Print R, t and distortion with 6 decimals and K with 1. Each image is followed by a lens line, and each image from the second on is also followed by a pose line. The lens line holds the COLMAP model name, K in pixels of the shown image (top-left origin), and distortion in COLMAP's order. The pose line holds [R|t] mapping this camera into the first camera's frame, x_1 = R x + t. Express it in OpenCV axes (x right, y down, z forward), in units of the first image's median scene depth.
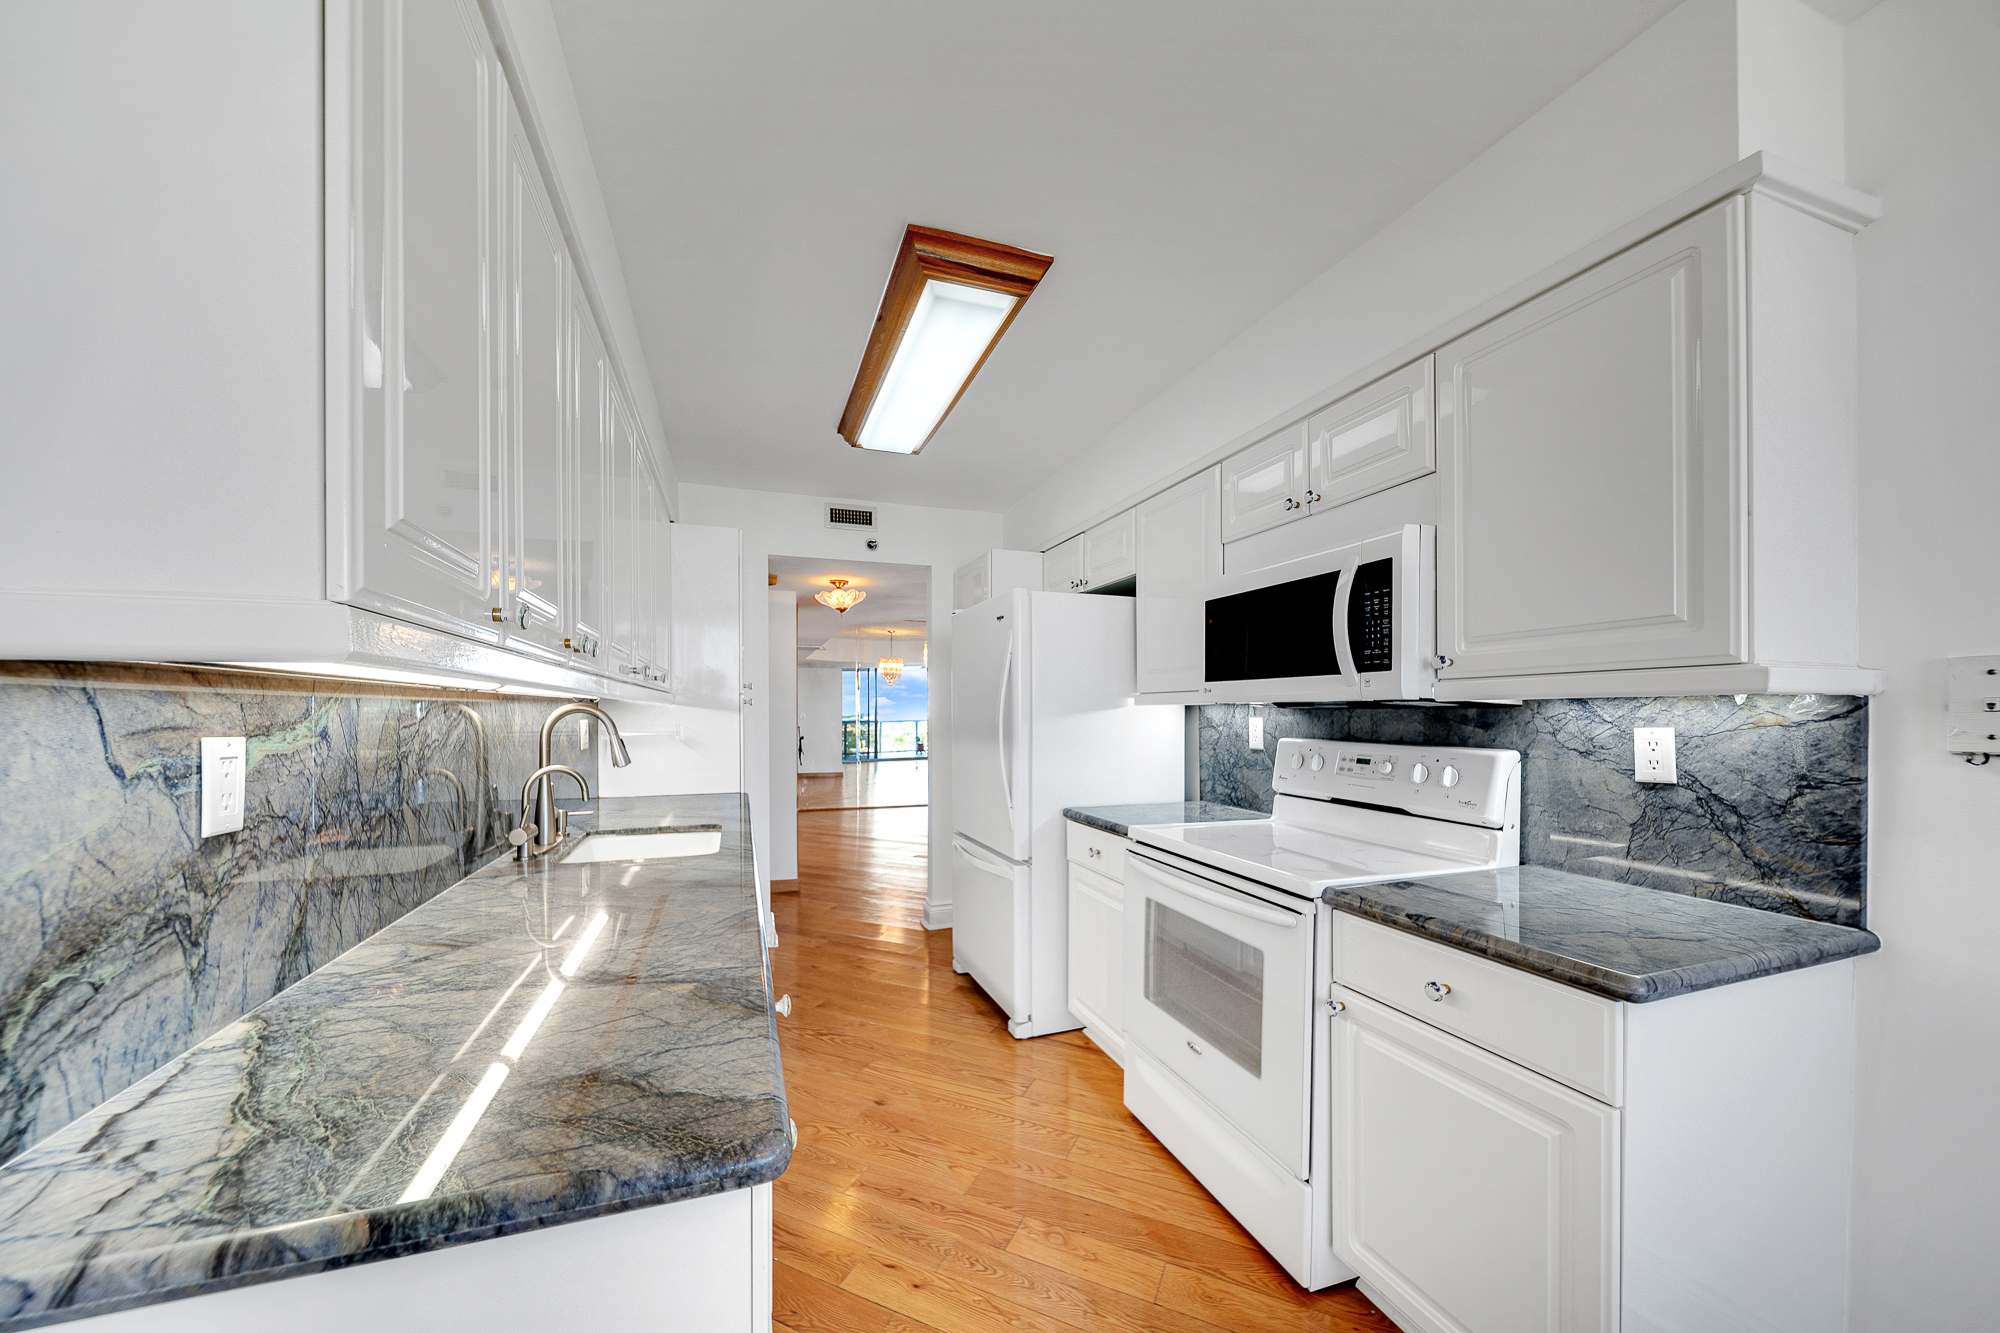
lens RADIAL K [[709.6, 0, 992.0], [0, 709.6, 702.8], [0, 0, 1]] dist [-0.000866, -0.001468]
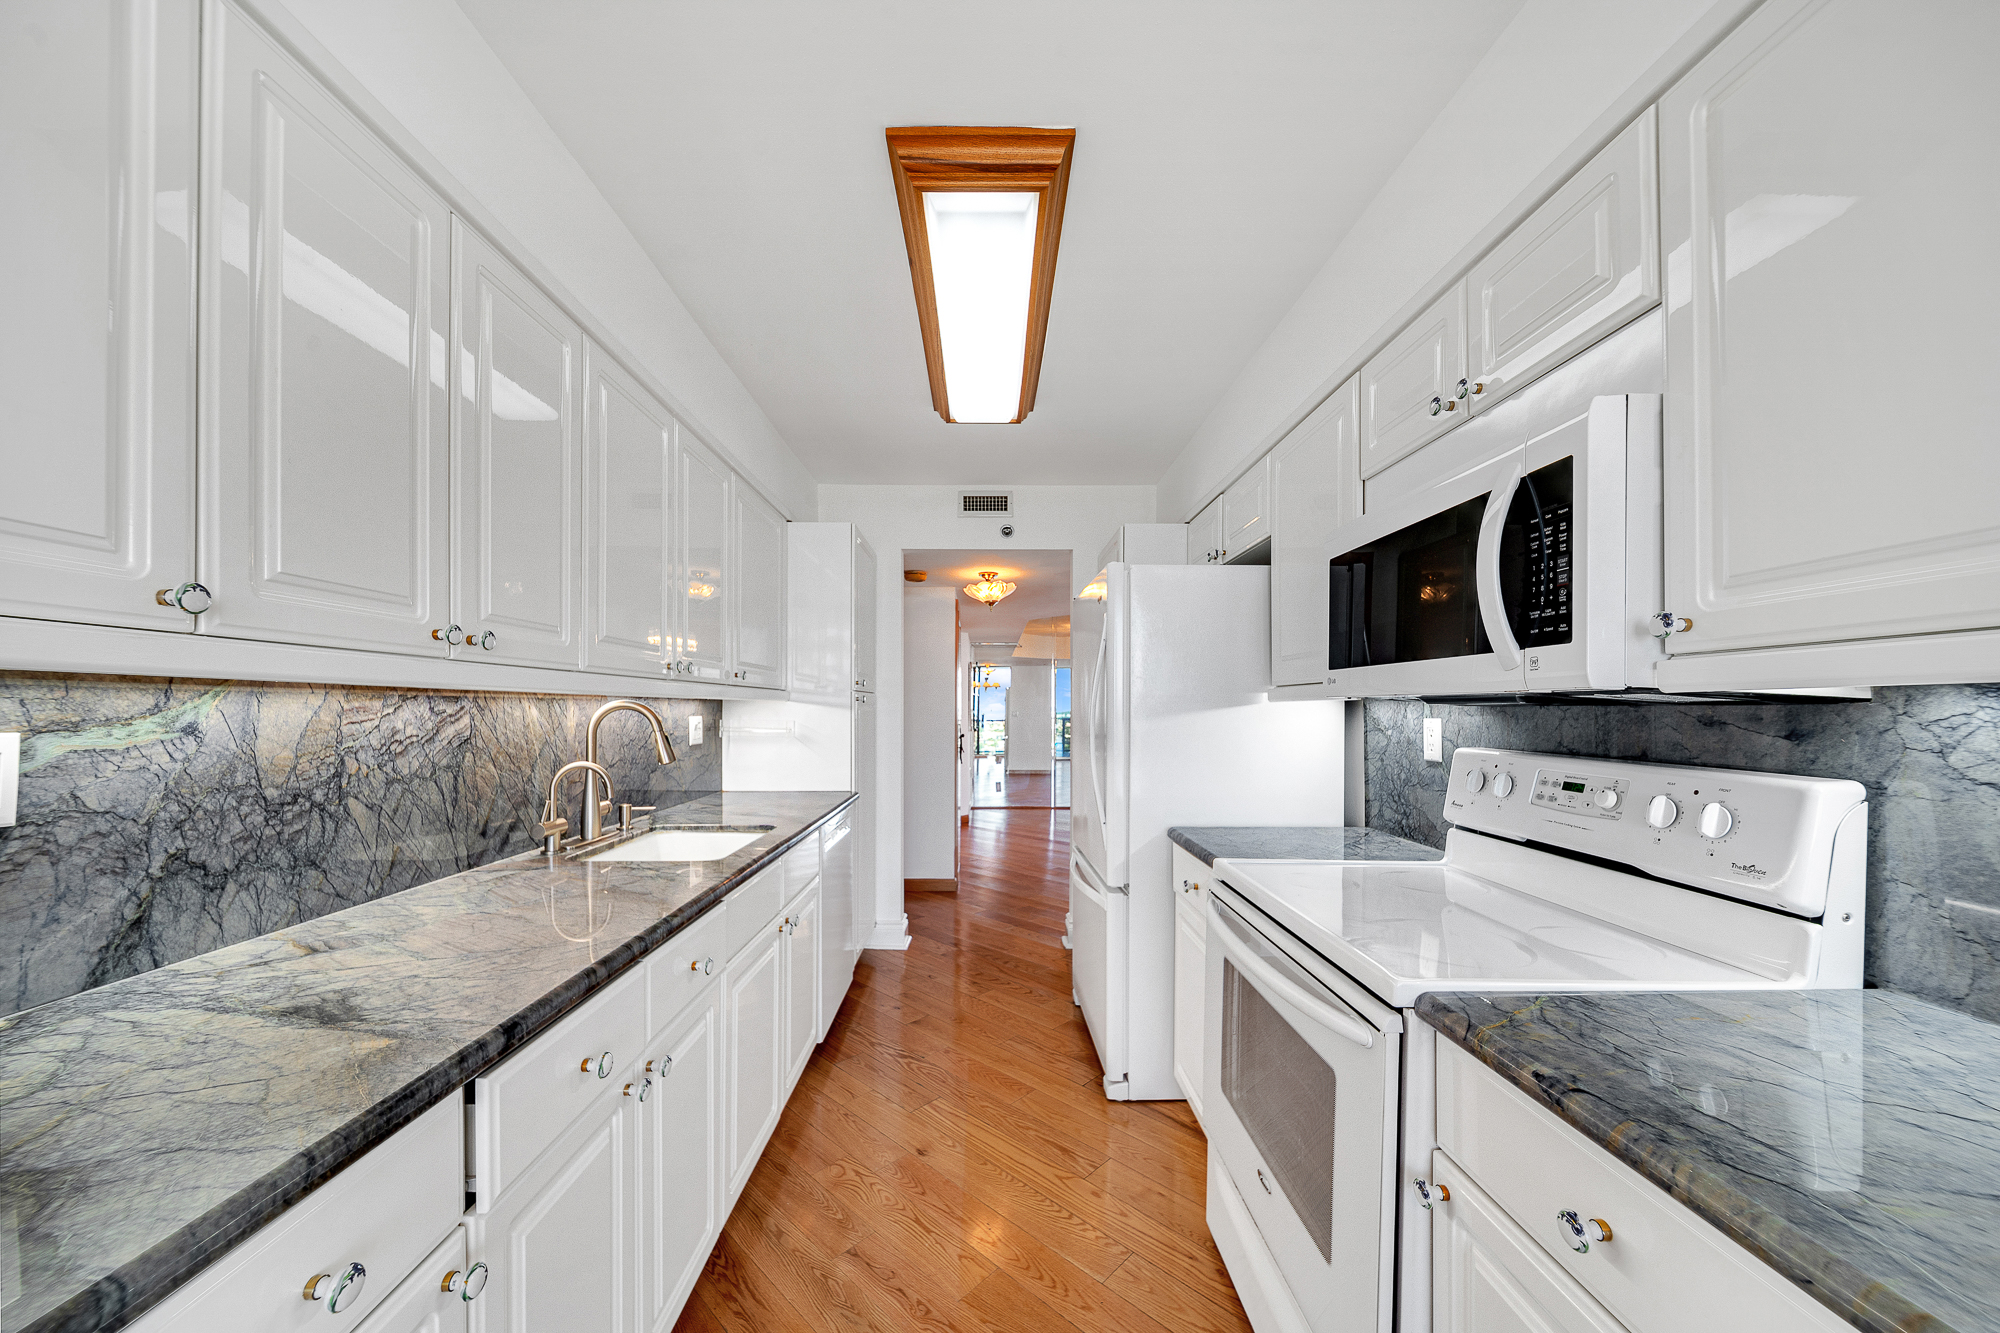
lens RADIAL K [[709.6, 0, 992.0], [0, 709.6, 702.8], [0, 0, 1]] dist [-0.000866, -0.001468]
pose [[0.945334, -0.000835, -0.326103, 0.279251], [0.001767, 0.999995, 0.002560, 0.003261], [0.326100, -0.002996, 0.945331, 0.255363]]
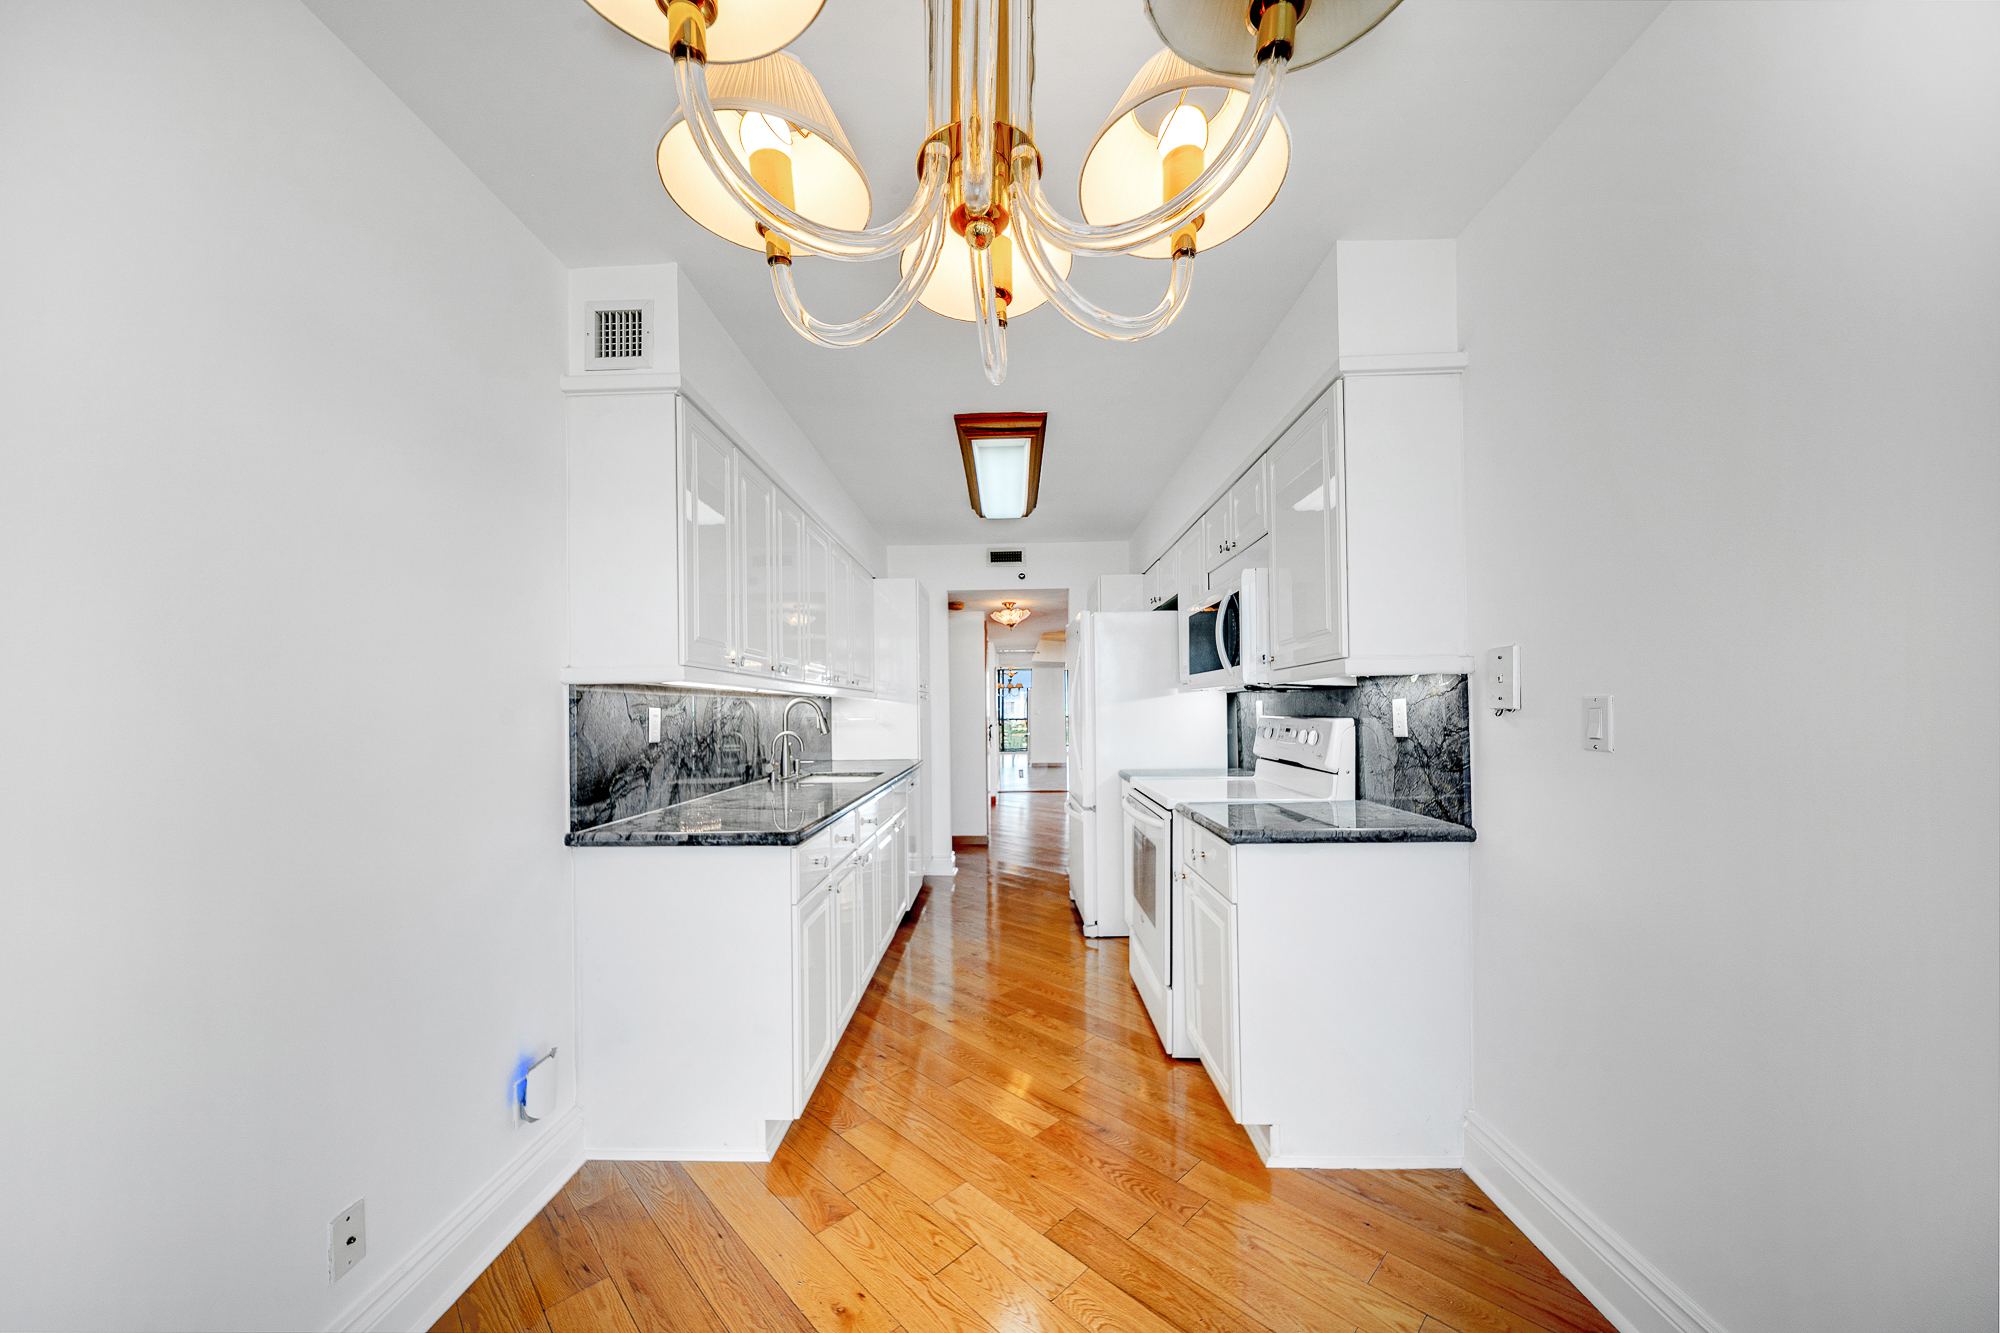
lens RADIAL K [[705.8, 0, 997.6], [0, 705.8, 679.7], [0, 0, 1]] dist [0.000010, -0.000062]
pose [[0.936292, -0.027142, -0.350171, 0.576547], [0.017016, 0.999344, -0.031962, 0.023580], [0.350809, 0.023968, 0.936140, -0.564122]]
